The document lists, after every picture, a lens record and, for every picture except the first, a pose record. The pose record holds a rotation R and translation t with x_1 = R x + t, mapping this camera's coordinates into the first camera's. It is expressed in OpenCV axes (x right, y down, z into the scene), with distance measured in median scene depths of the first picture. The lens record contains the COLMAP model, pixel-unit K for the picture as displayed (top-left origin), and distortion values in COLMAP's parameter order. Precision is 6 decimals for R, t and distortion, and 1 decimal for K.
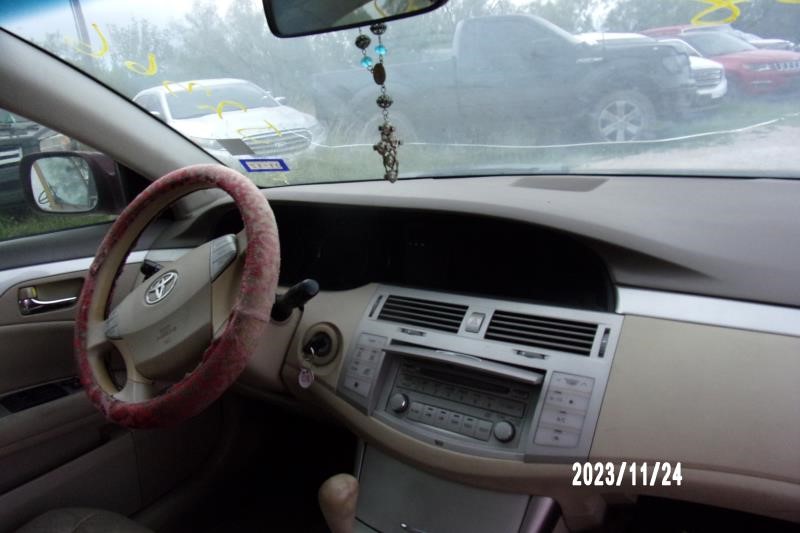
lens RADIAL K [[609.2, 0, 400.0], [0, 609.2, 266.5], [0, 0, 1]] dist [-0.005792, -0.003828]
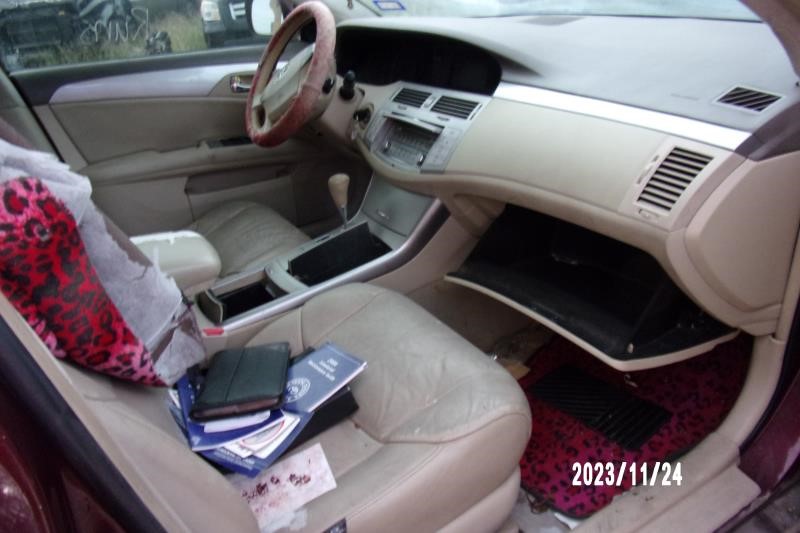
lens RADIAL K [[609.2, 0, 400.0], [0, 609.2, 266.5], [0, 0, 1]] dist [-0.005792, -0.003828]
pose [[0.908343, 0.179322, -0.377830, 0.760533], [-0.091474, 0.966725, 0.238905, 0.135503], [0.408099, -0.182447, 0.894521, -0.618688]]
